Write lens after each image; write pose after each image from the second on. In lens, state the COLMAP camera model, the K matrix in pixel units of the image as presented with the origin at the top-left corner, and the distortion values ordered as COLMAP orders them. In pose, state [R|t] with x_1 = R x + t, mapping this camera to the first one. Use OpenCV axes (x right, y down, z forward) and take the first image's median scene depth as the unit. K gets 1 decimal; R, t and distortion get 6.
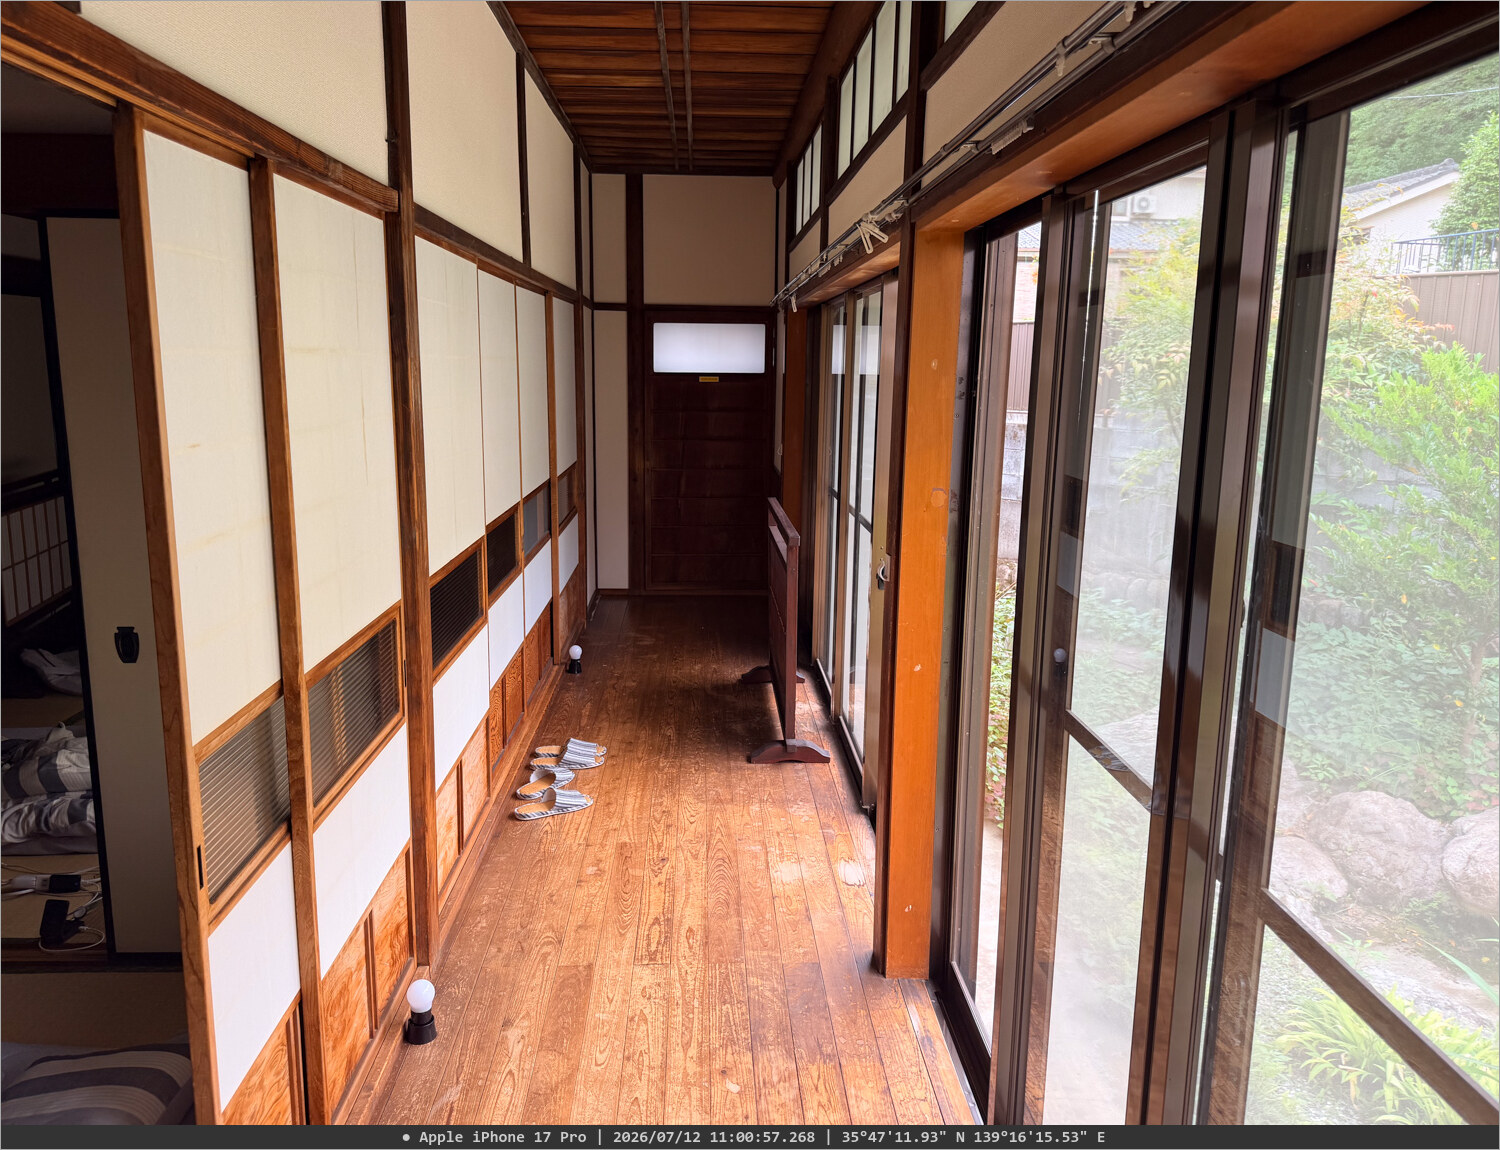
lens RADIAL K [[1133.4, 0, 750.0], [0, 1133.4, 575.0], [0, 0, 1]] dist [0.062607, -0.001830]
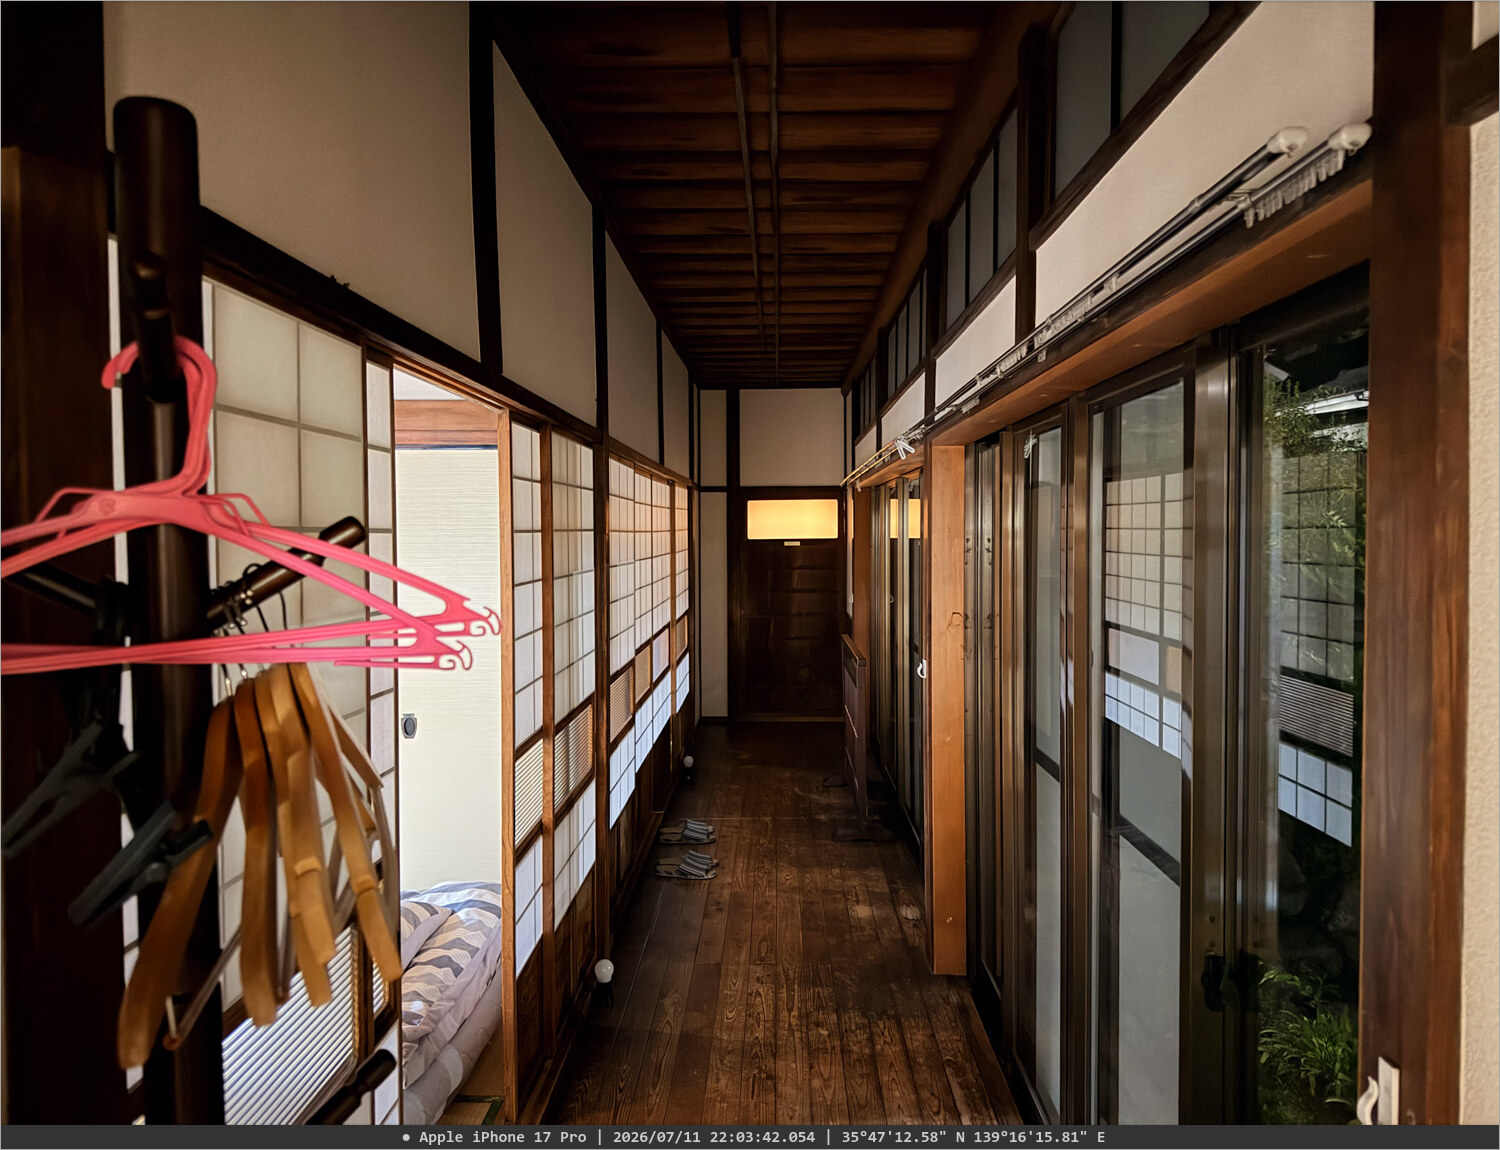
lens RADIAL K [[1133.4, 0, 750.0], [0, 1133.4, 575.0], [0, 0, 1]] dist [0.062607, -0.001830]
pose [[0.997655, -0.017404, -0.066191, -0.002021], [0.007637, 0.989396, -0.145040, 0.071794], [0.068014, 0.144195, 0.987209, -0.390629]]
